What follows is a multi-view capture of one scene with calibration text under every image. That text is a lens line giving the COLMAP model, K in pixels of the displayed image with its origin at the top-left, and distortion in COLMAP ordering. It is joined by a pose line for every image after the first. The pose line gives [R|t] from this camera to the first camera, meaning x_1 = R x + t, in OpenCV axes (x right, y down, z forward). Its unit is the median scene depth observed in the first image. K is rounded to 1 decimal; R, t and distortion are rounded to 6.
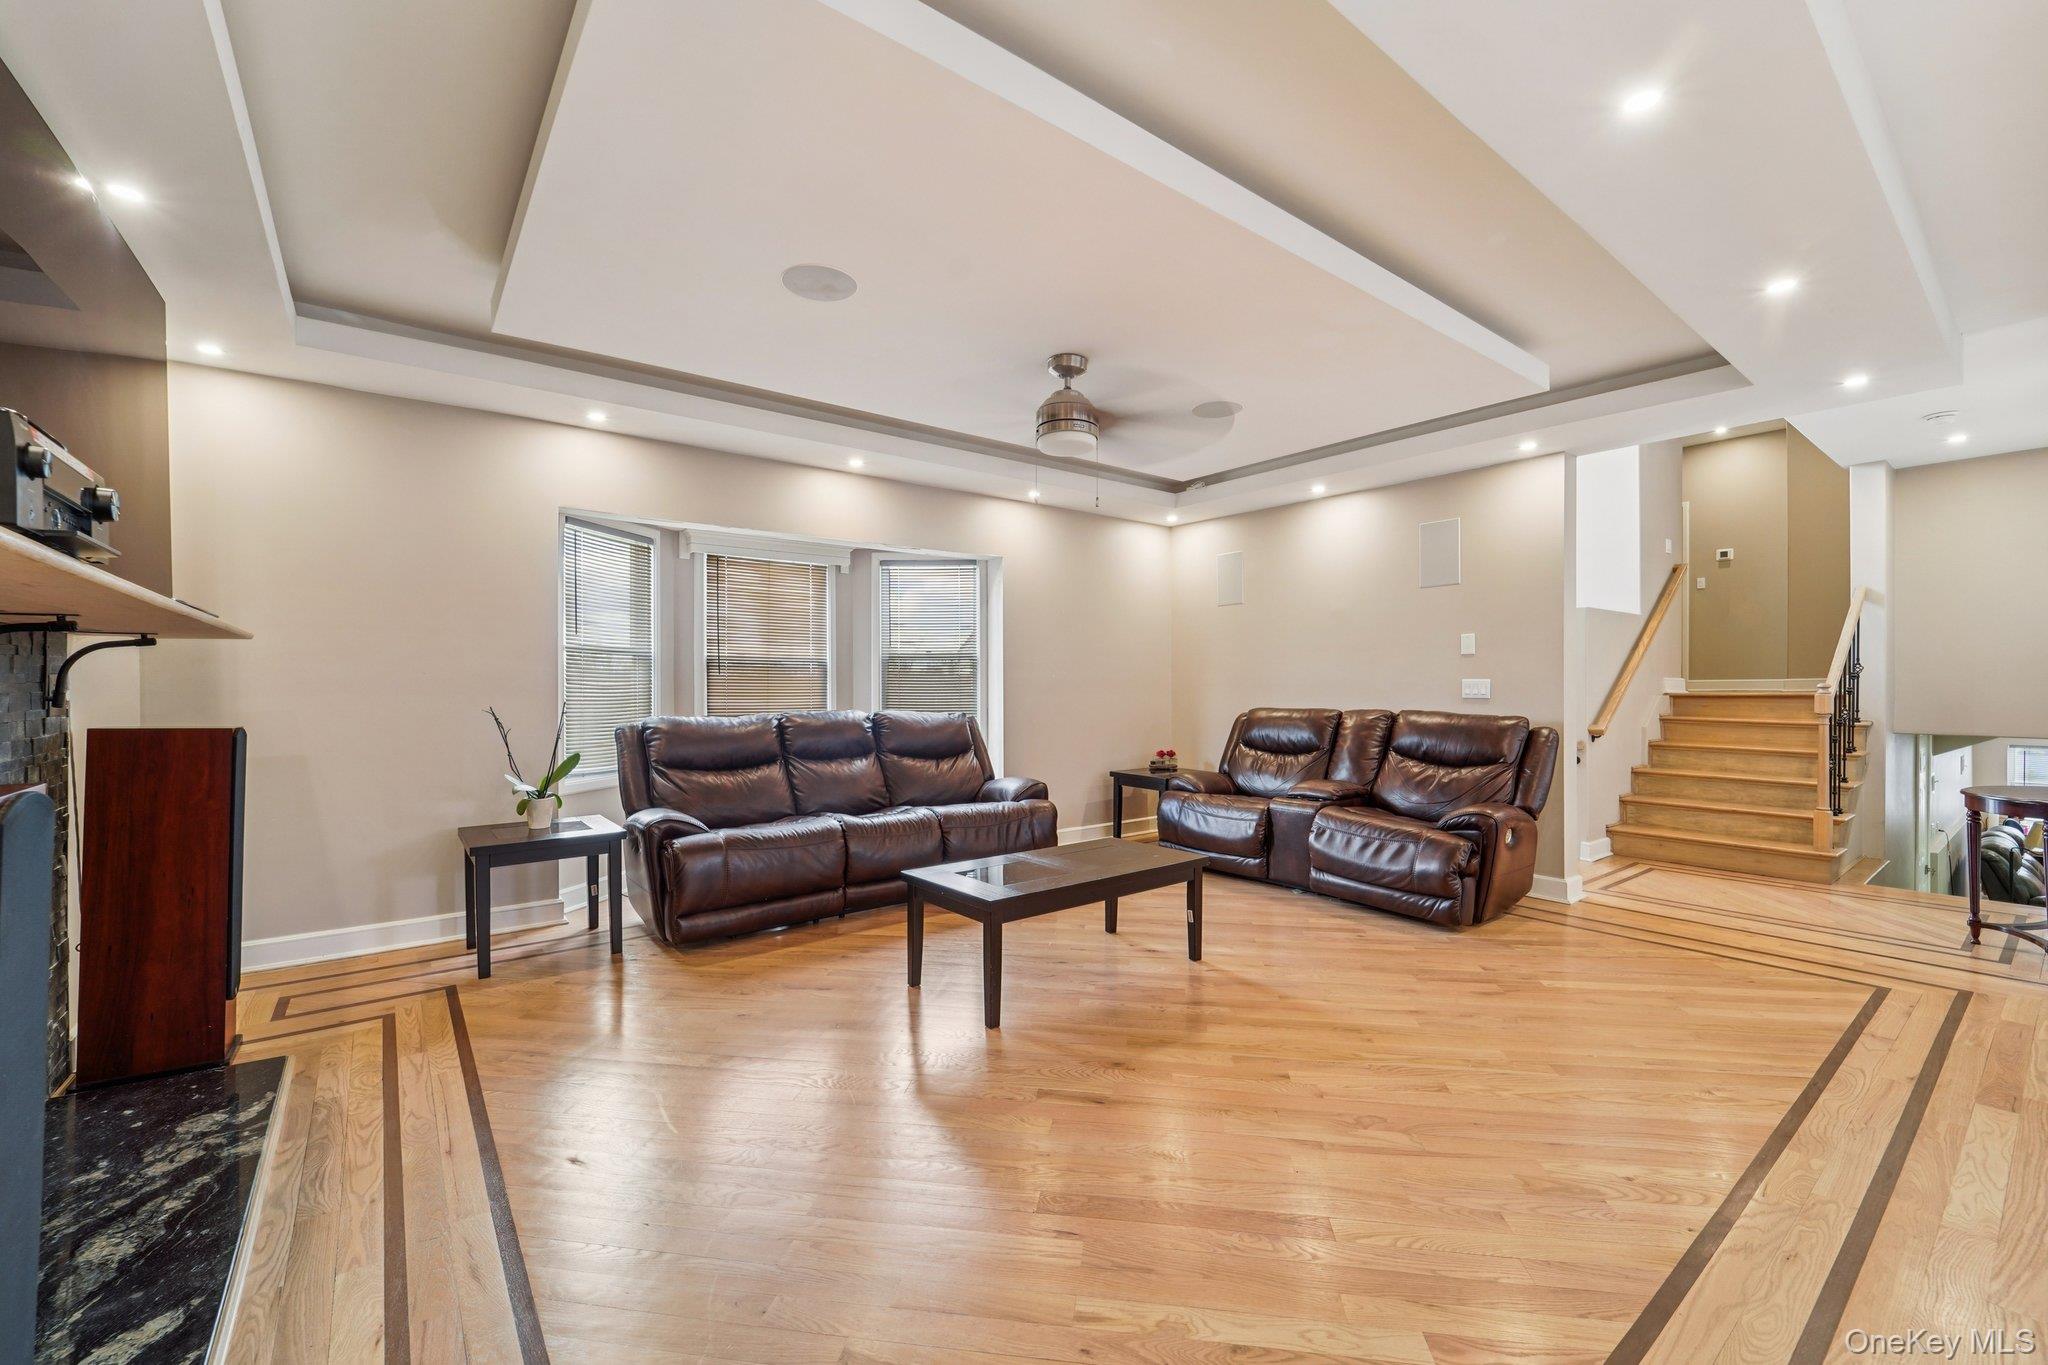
lens RADIAL K [[848.4, 0, 1014.2], [0, 848.4, 685.5], [0, 0, 1]] dist [-0.012501, -0.000719]
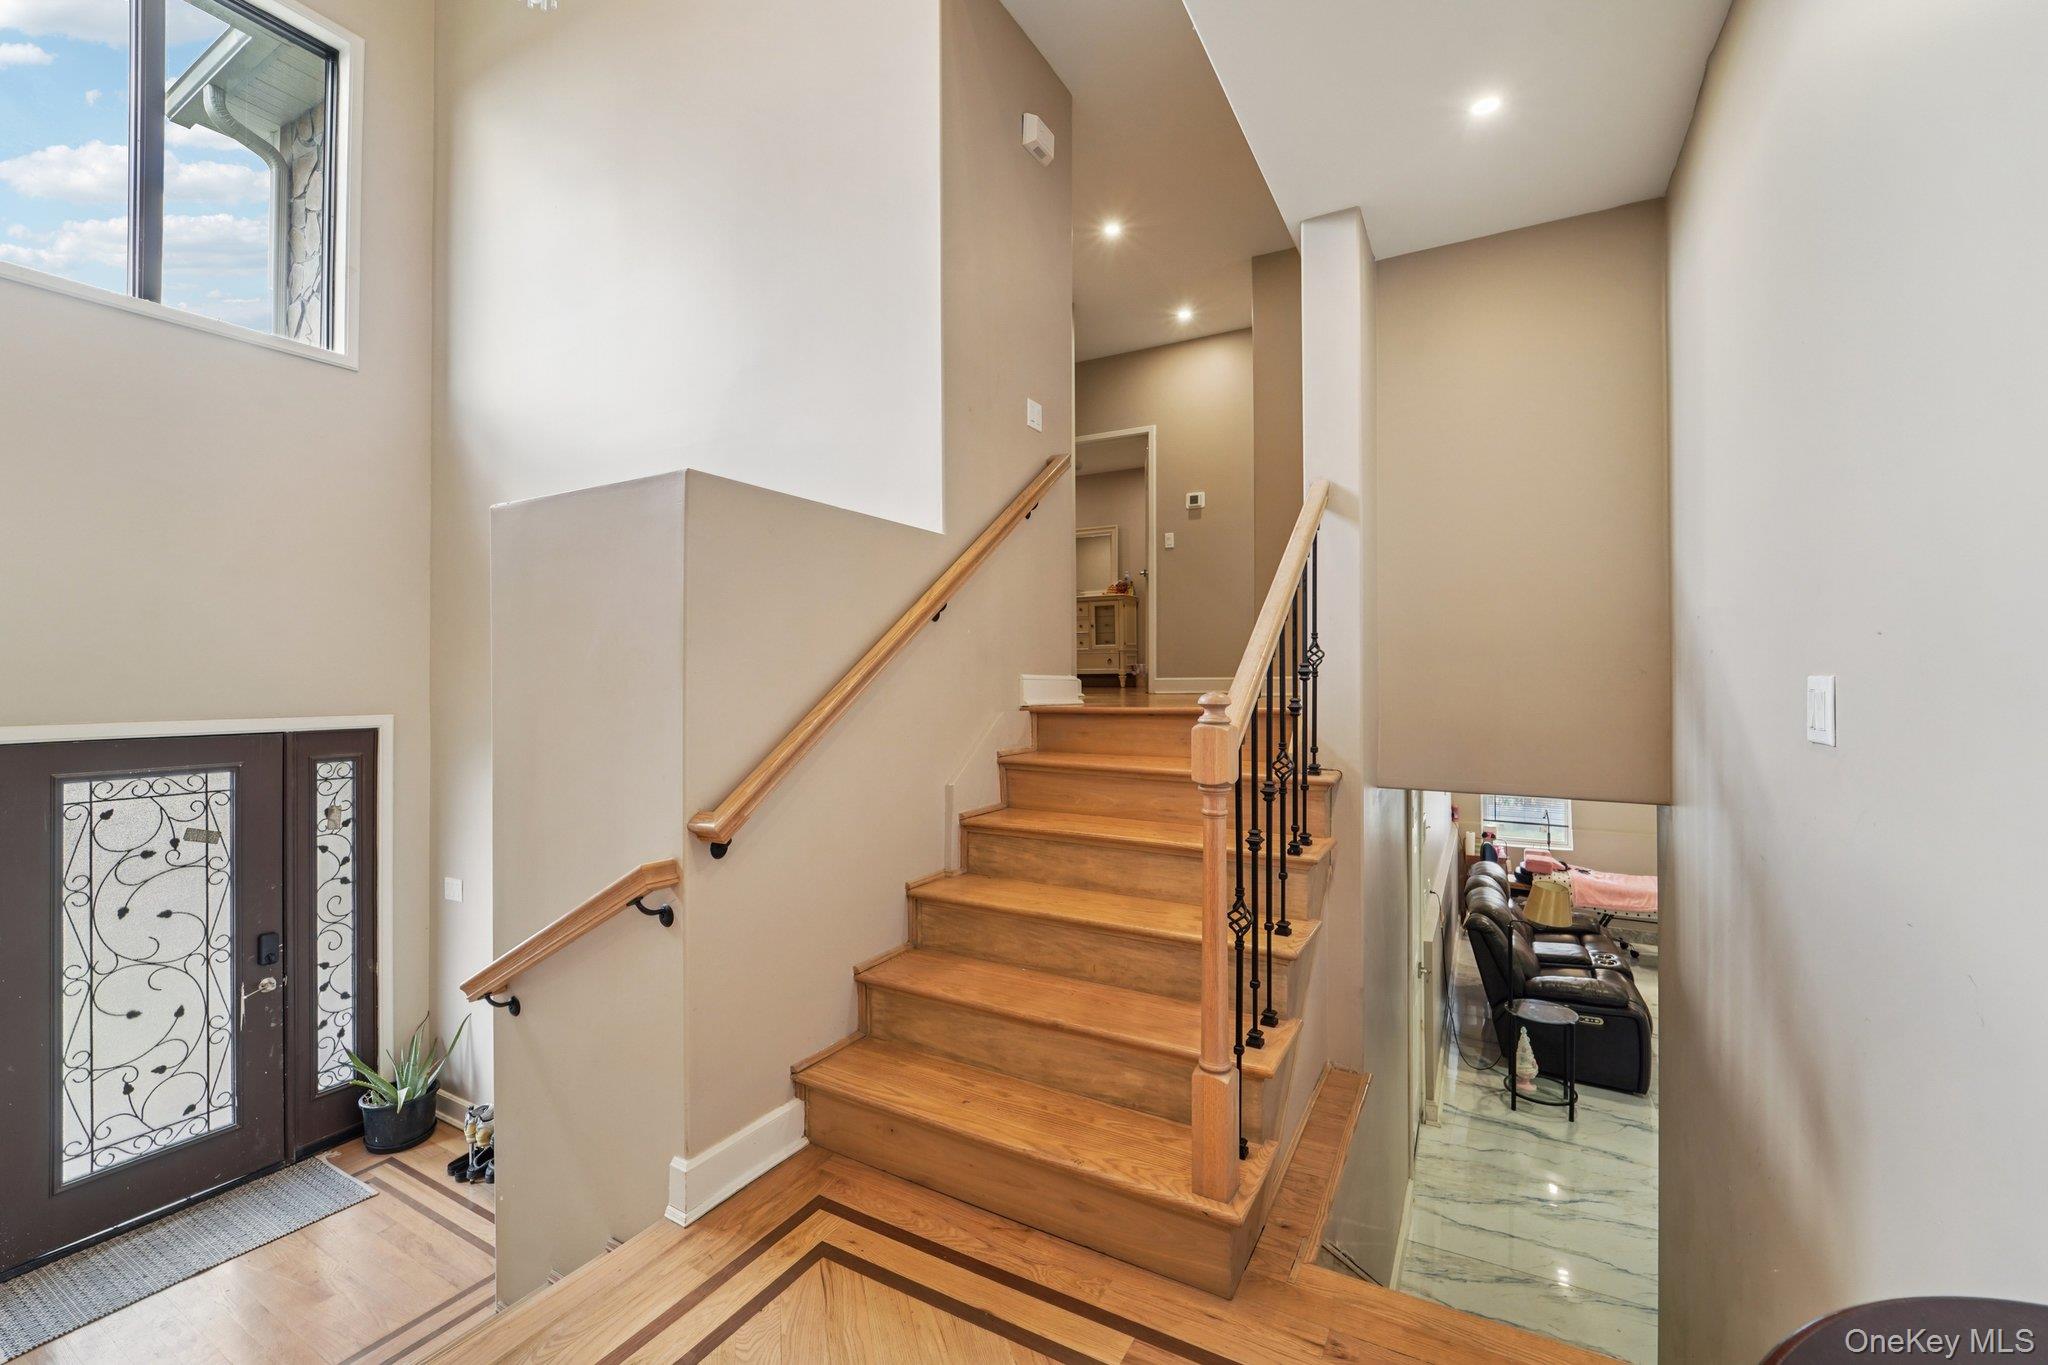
lens RADIAL K [[848.4, 0, 1034.1], [0, 848.4, 678.2], [0, 0, 1]] dist [-0.012501, -0.000719]
pose [[0.911392, -0.001817, 0.411536, 0.603715], [0.003519, 0.999988, -0.003379, -0.005855], [-0.411525, 0.004528, 0.911387, 0.572287]]
